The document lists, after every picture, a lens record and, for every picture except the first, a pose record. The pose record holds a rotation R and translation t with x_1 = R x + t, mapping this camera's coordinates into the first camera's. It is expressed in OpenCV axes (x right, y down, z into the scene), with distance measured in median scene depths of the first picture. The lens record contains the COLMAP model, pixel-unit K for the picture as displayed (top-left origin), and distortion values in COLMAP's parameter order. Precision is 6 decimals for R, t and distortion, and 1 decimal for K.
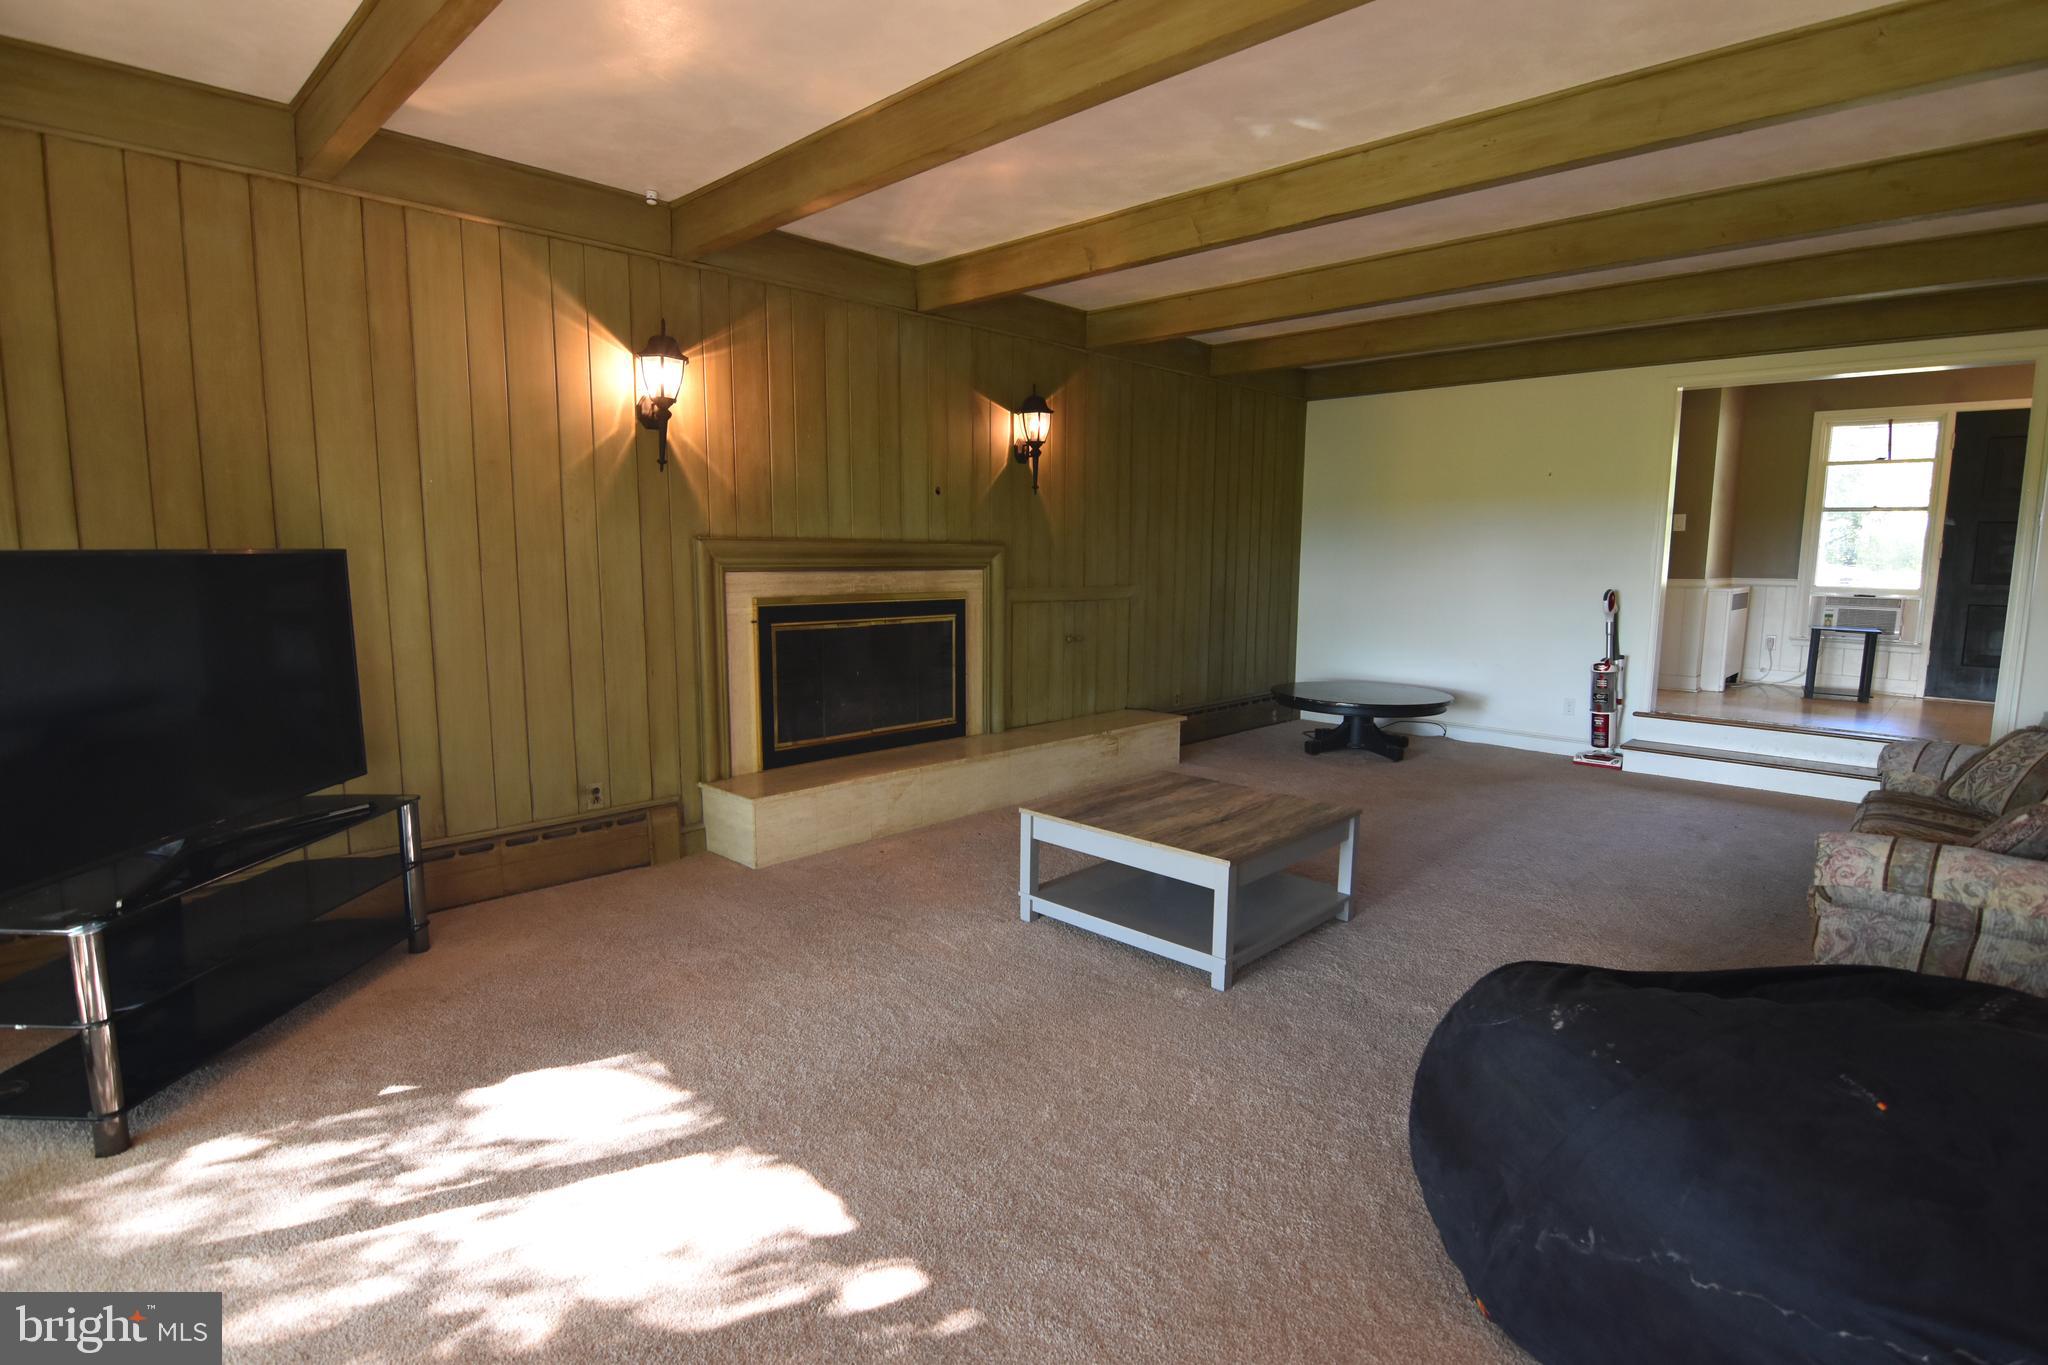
lens RADIAL K [[1005.8, 0, 1024.0], [0, 1005.8, 682.5], [0, 0, 1]] dist [-0.029371, -0.000675]
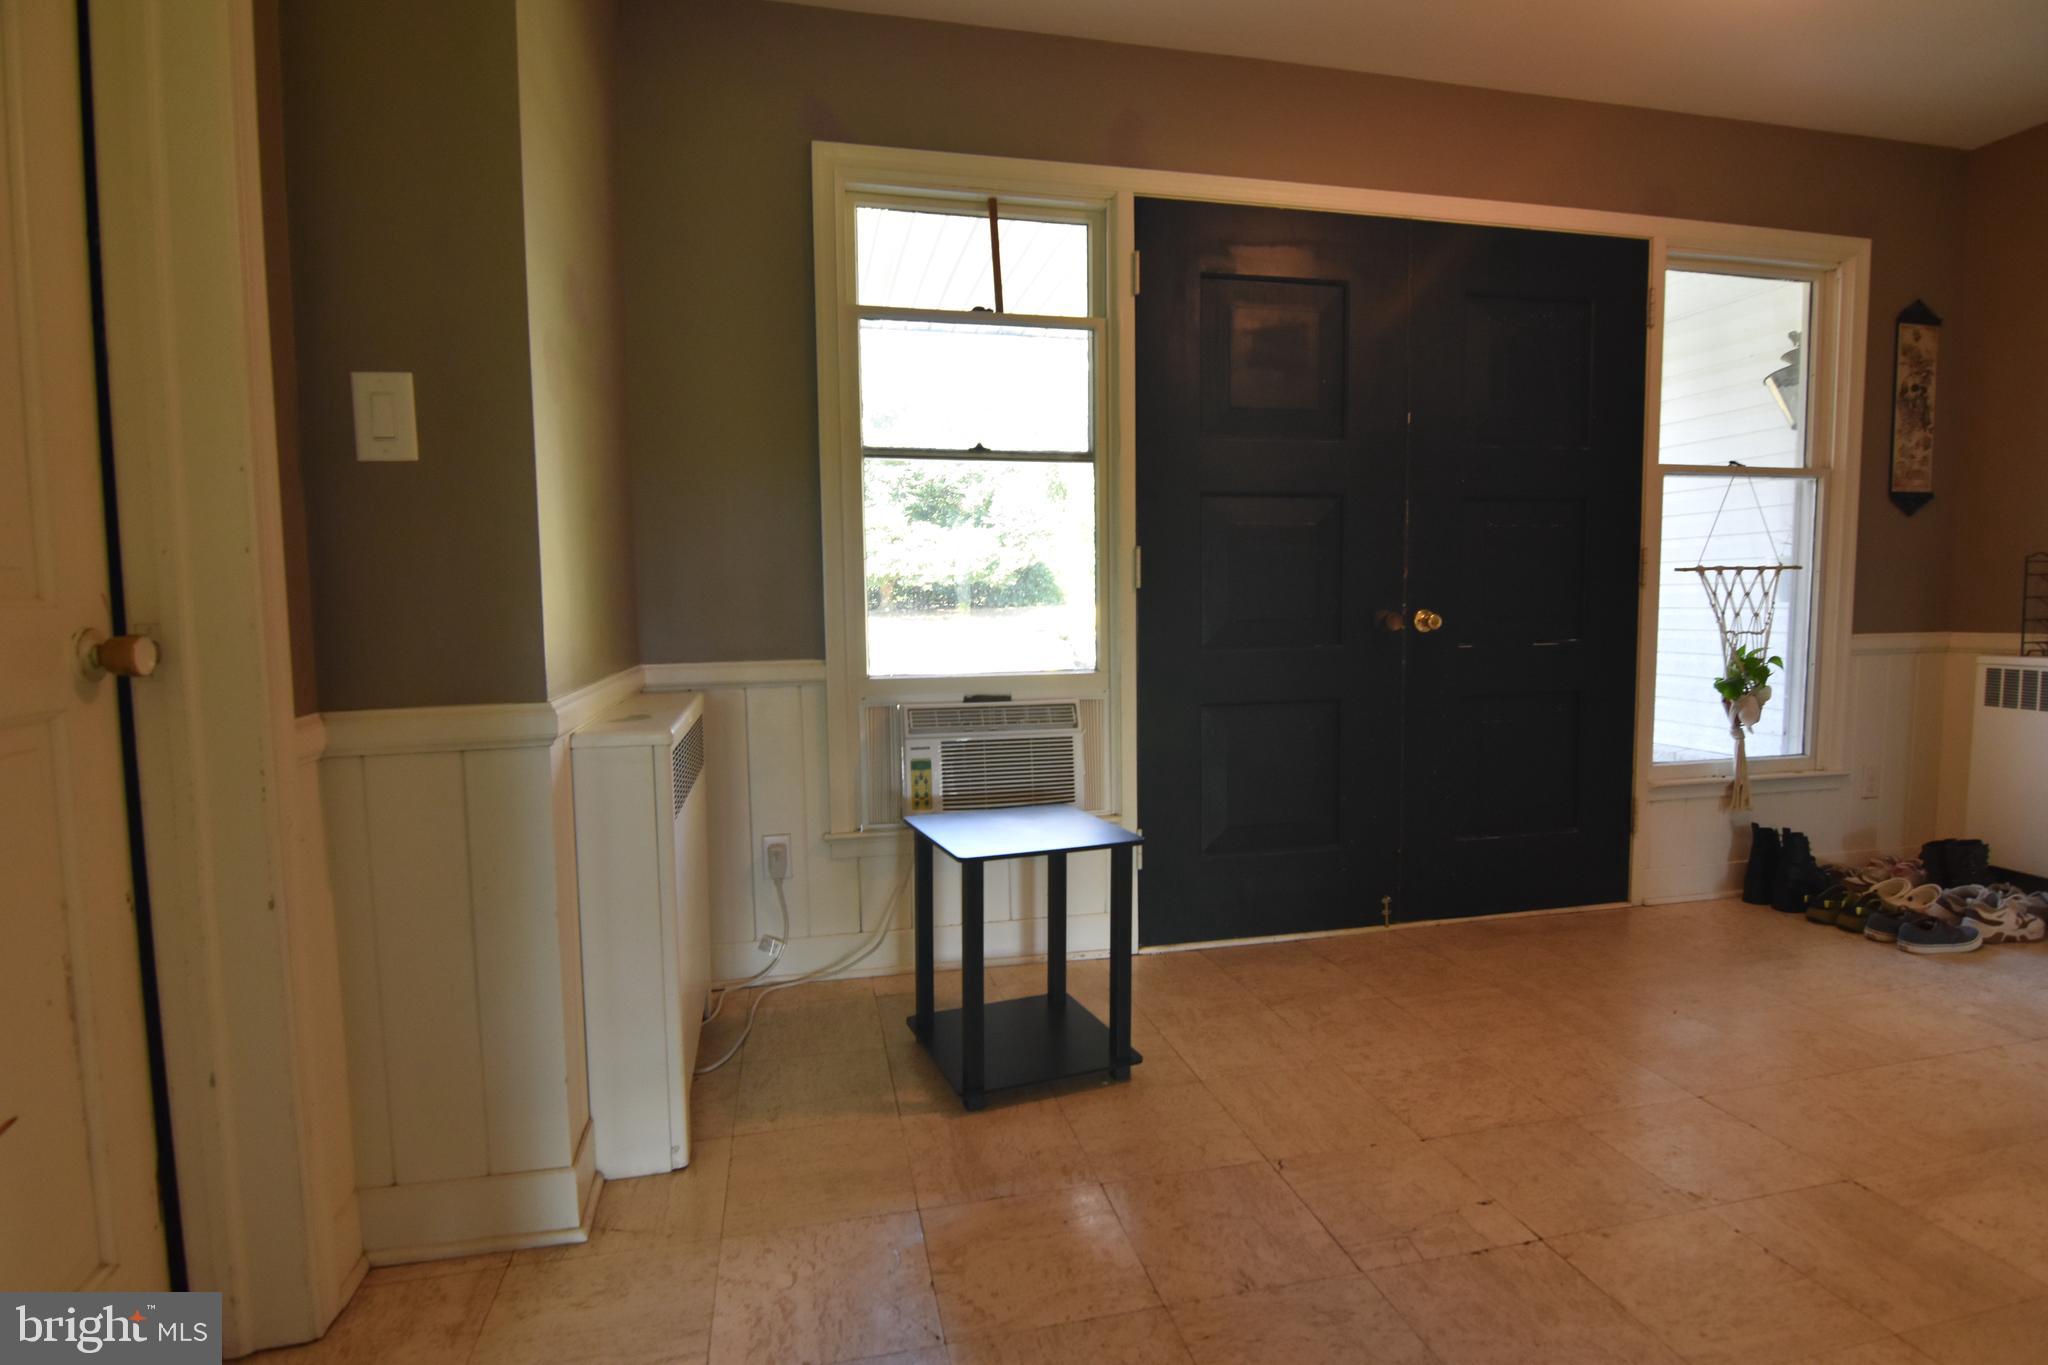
lens RADIAL K [[1005.8, 0, 1024.0], [0, 1005.8, 682.5], [0, 0, 1]] dist [-0.029371, -0.000675]
pose [[0.528987, -0.082900, 0.844571, 0.560207], [0.129050, 0.991501, 0.016494, -0.097910], [-0.838760, 0.100267, 0.535190, 0.799265]]
